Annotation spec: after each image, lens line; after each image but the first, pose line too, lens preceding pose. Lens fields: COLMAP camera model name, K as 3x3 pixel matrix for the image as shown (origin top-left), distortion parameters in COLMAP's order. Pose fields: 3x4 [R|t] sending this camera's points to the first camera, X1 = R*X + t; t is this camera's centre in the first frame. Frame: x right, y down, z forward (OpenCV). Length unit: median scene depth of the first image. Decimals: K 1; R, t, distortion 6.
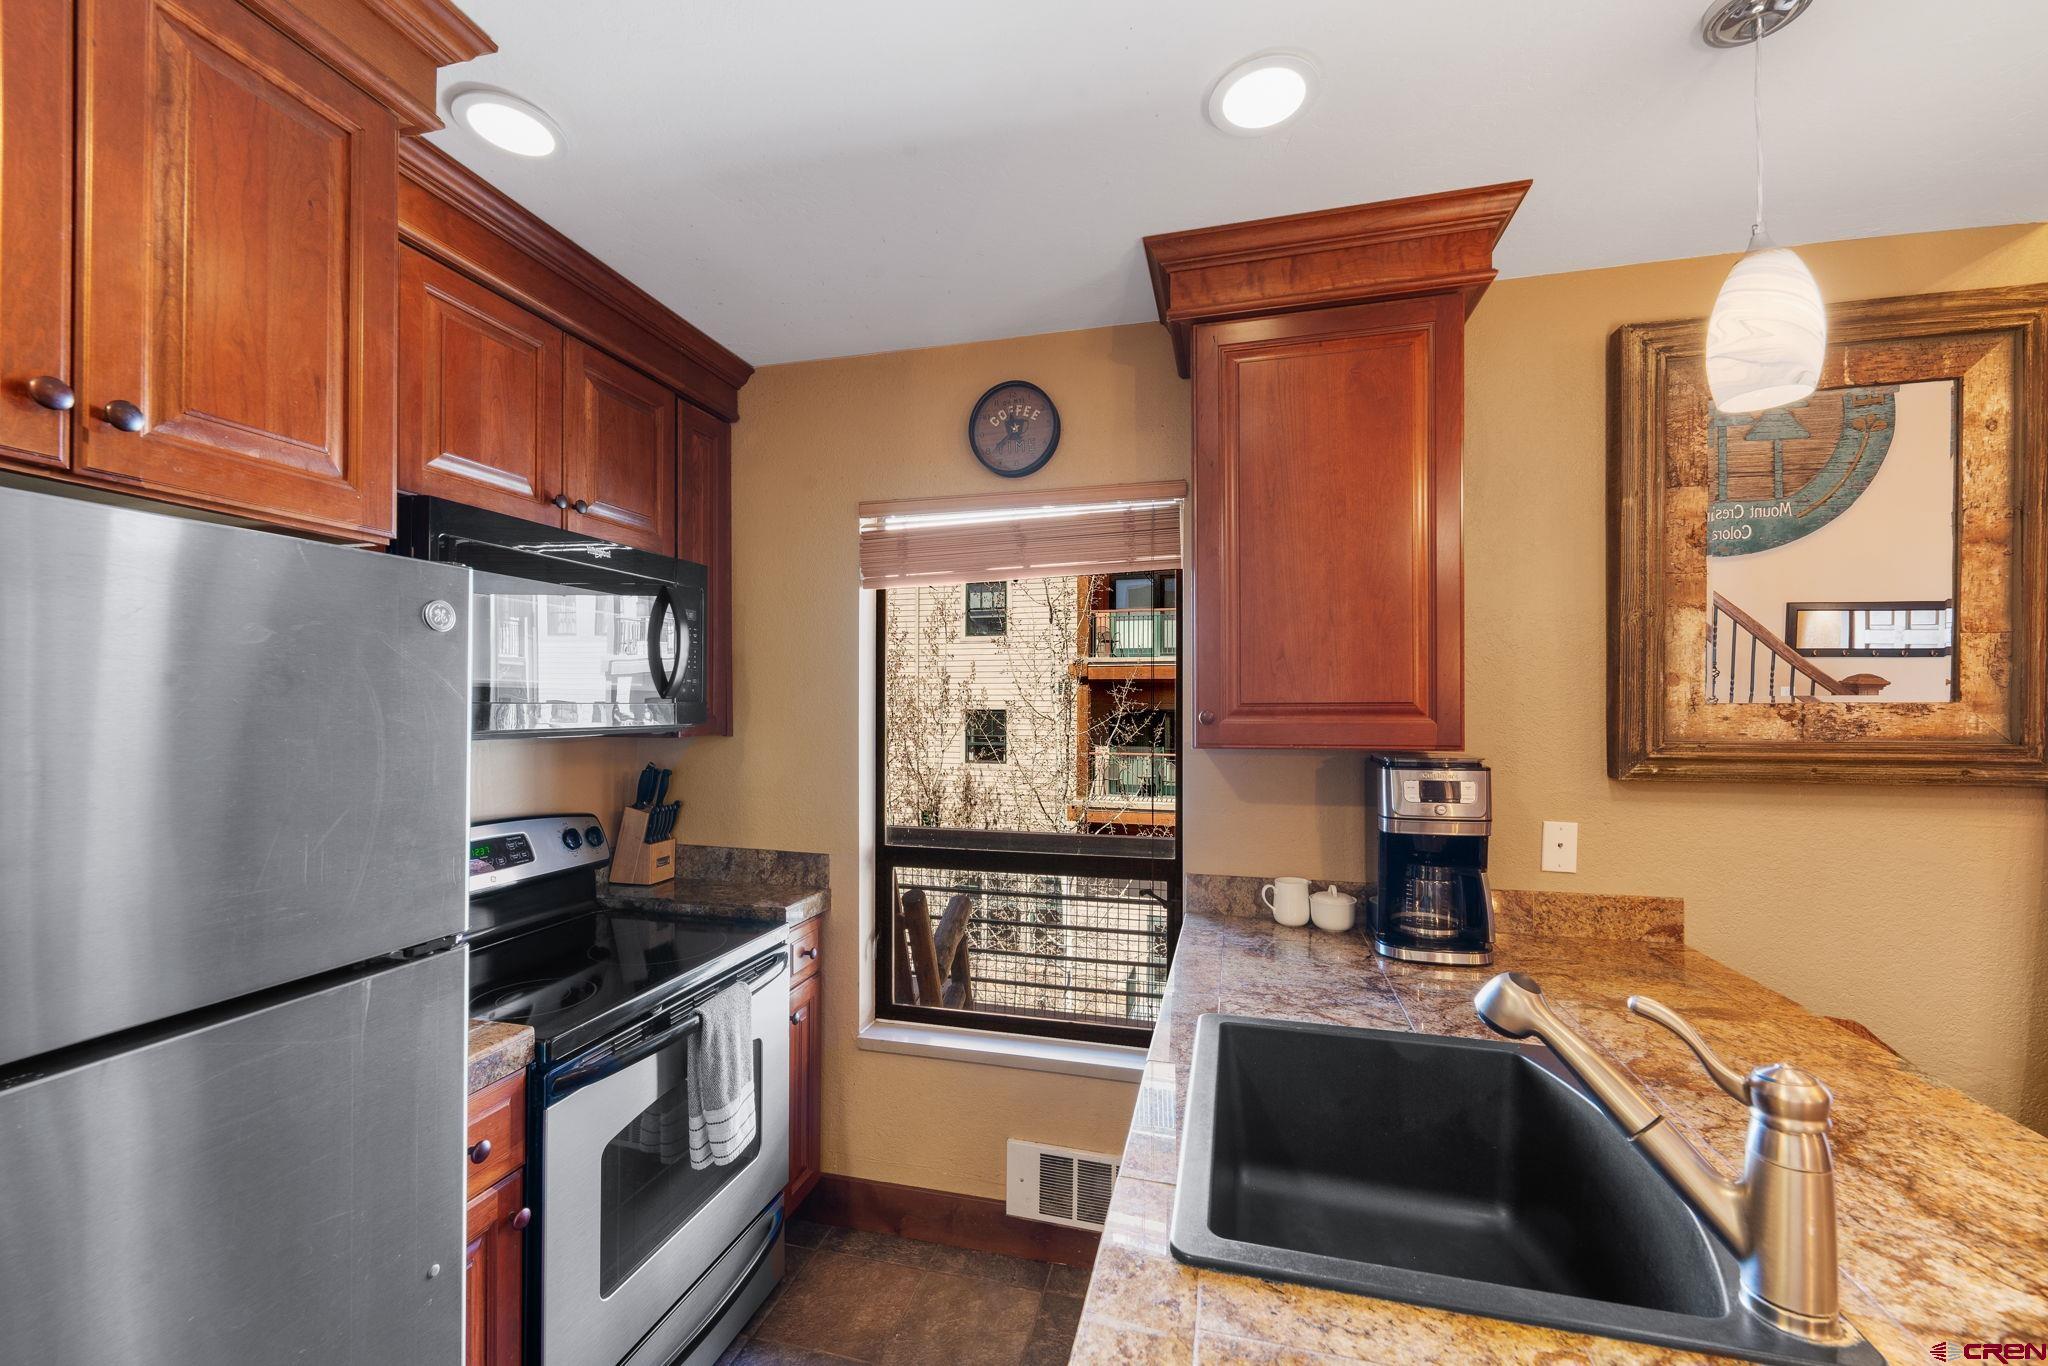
lens RADIAL K [[821.1, 0, 1002.6], [0, 821.1, 706.5], [0, 0, 1]] dist [-0.002942, -0.000436]
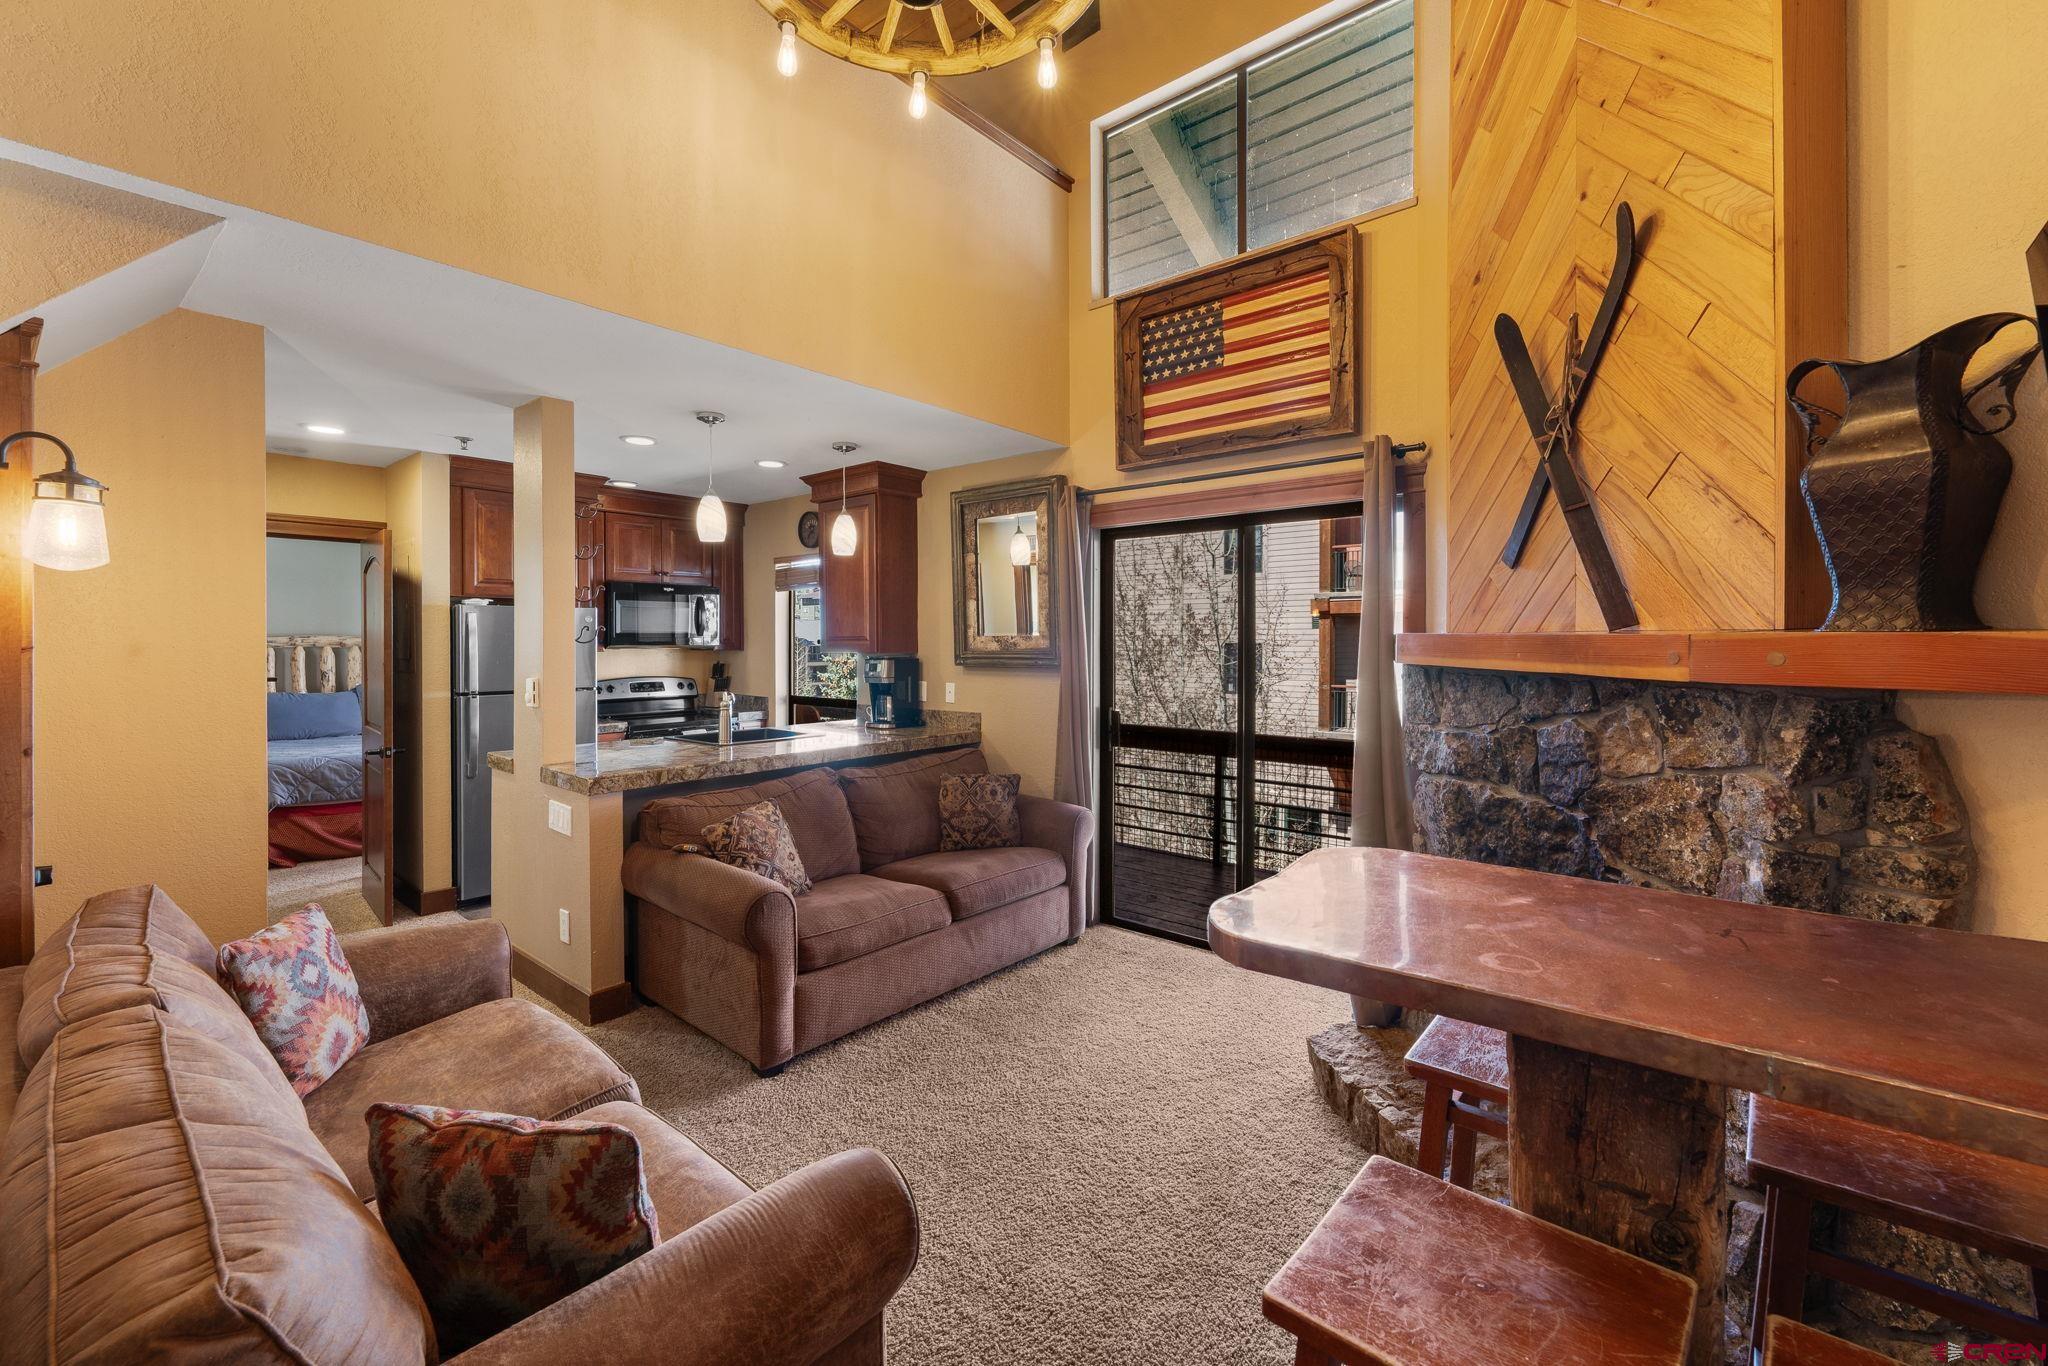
lens RADIAL K [[856.3, 0, 1029.6], [0, 856.3, 649.8], [0, 0, 1]] dist [0.000412, -0.001081]
pose [[0.904228, 0.002004, -0.427046, 2.153203], [0.002438, 0.999948, 0.009855, 0.012727], [0.427043, -0.009952, 0.904176, -1.370922]]
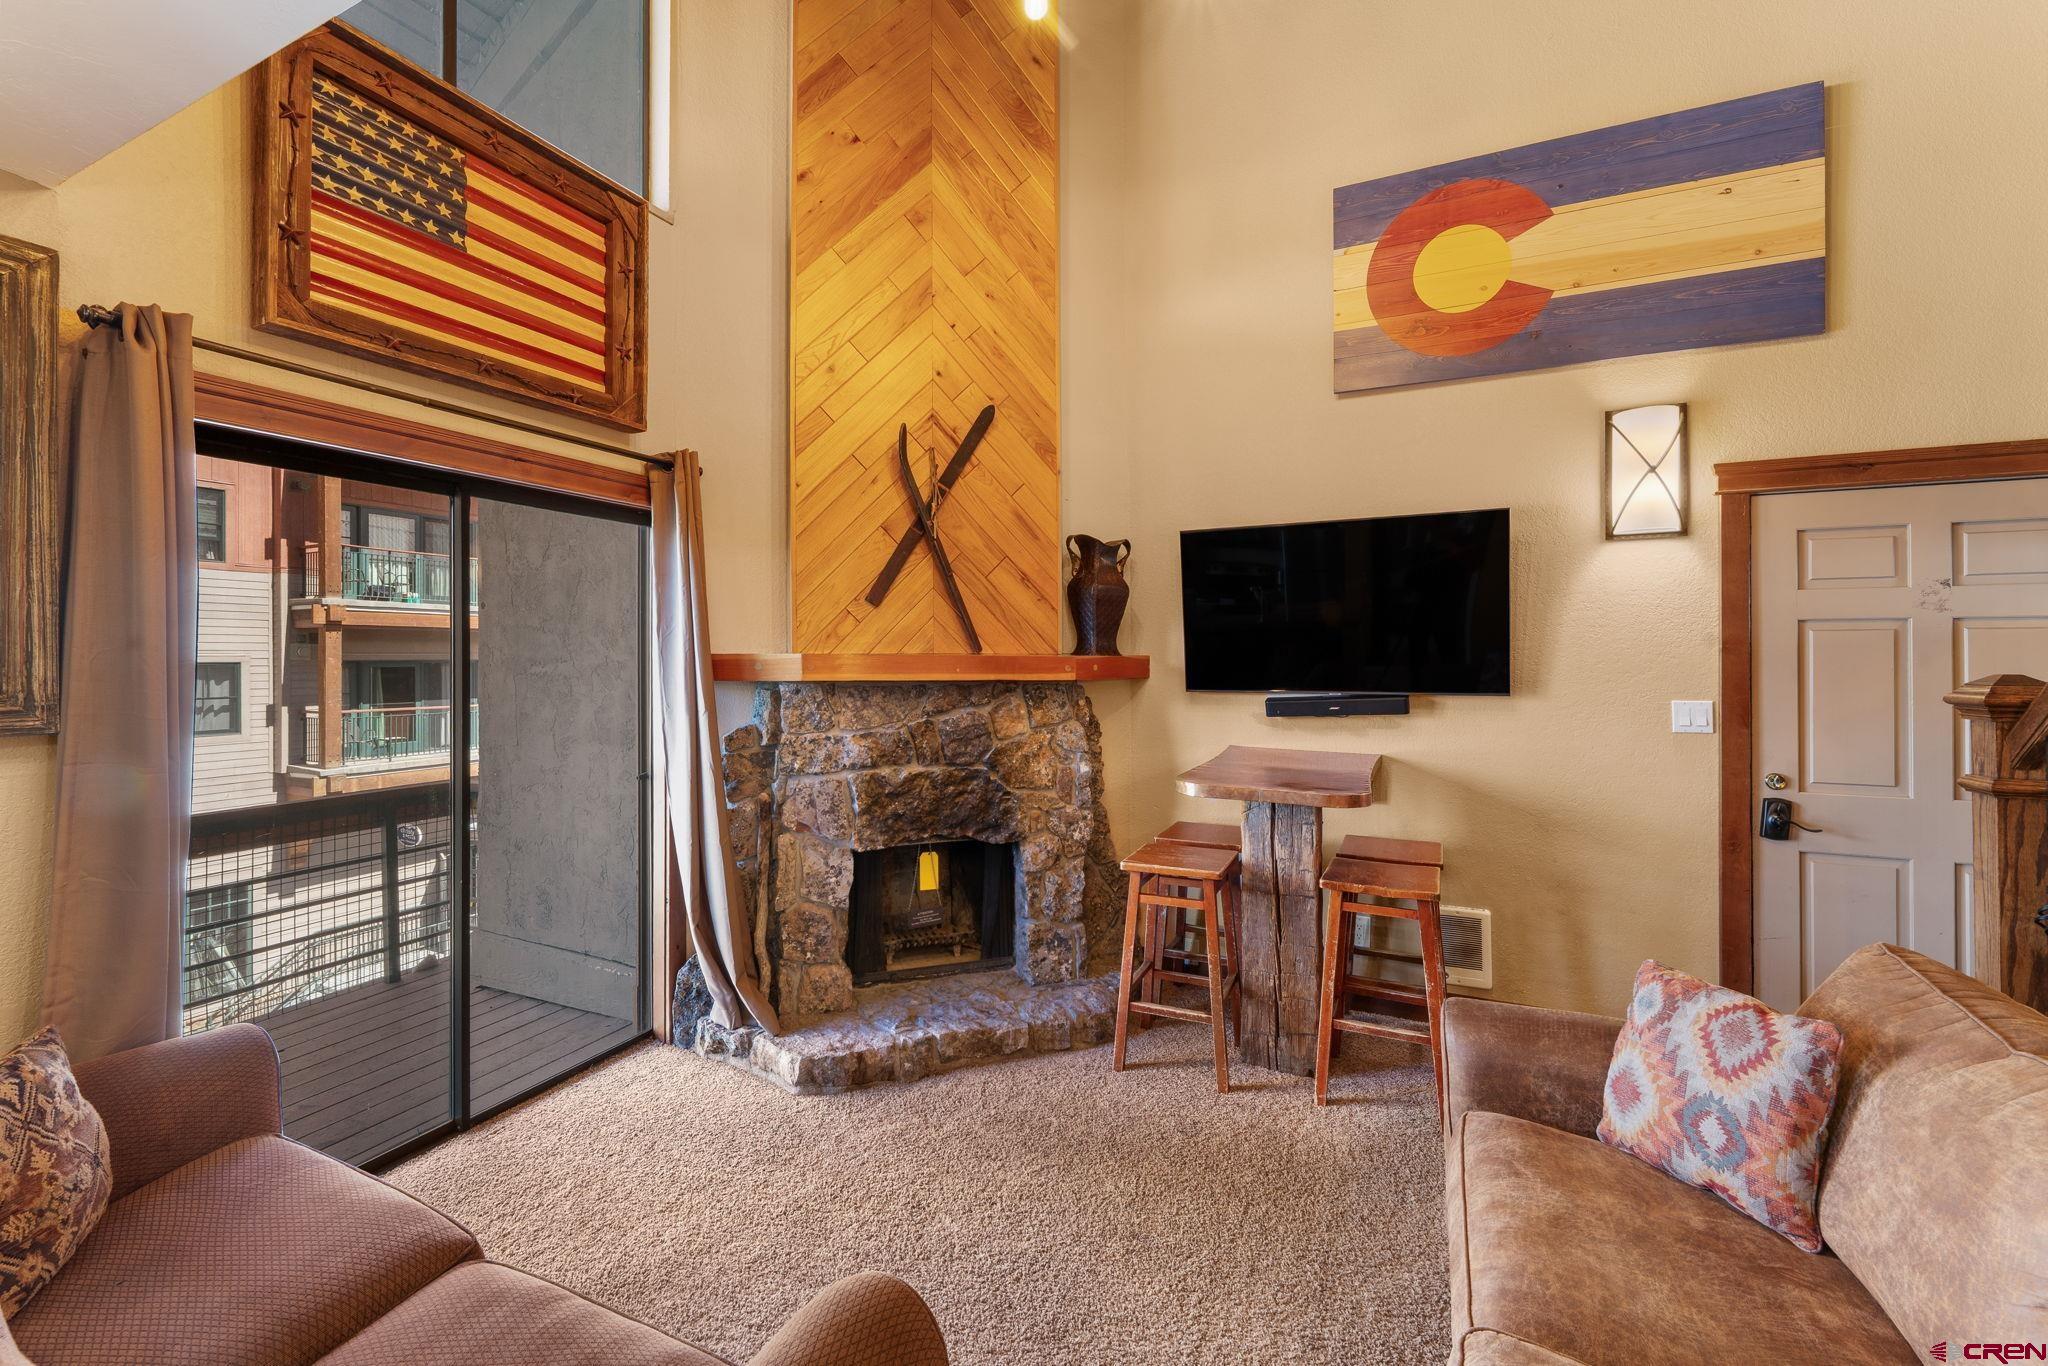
lens RADIAL K [[856.3, 0, 991.6], [0, 856.3, 657.0], [0, 0, 1]] dist [0.000412, -0.001081]
pose [[0.194689, -0.003877, 0.980857, 0.425318], [0.001399, 0.999992, 0.003674, 0.000024], [-0.980864, 0.000657, 0.194692, -0.356894]]
